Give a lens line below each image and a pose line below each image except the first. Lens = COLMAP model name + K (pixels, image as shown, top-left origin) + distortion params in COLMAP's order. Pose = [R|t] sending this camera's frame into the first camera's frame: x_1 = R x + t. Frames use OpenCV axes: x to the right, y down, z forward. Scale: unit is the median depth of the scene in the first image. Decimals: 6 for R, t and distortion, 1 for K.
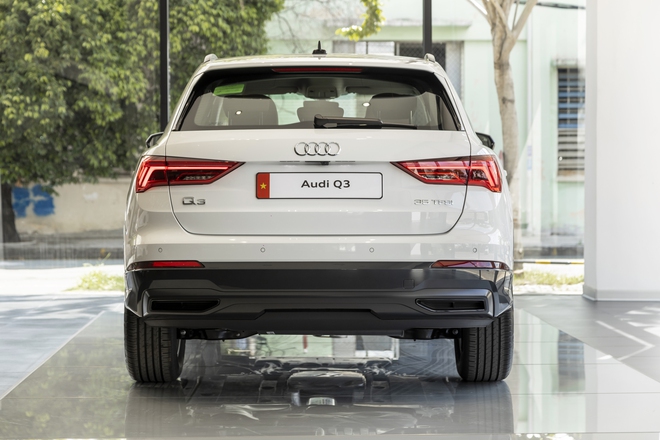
lens RADIAL K [[1750.2, 0, 330.0], [0, 1750.2, 220.0], [0, 0, 1]] dist [-0.422125, 0.079730]
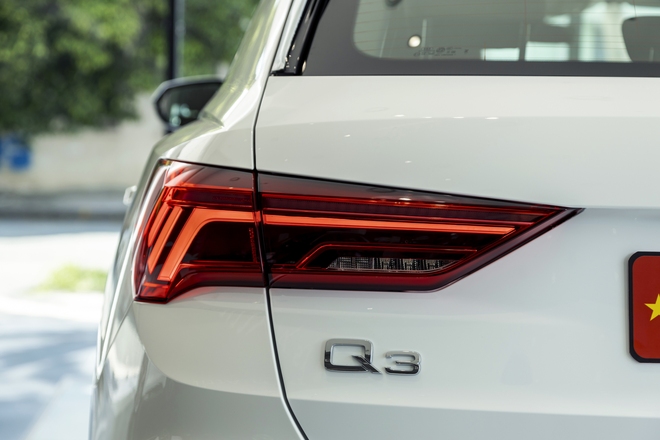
lens RADIAL K [[1721.4, 0, 330.0], [0, 1721.4, 220.0], [0, 0, 1]] dist [0.010748, 0.112974]
pose [[0.999634, 0.025246, 0.009766, -0.085745], [-0.025507, 0.999295, 0.027550, -0.036813], [-0.009063, -0.027789, 0.999573, 0.746004]]
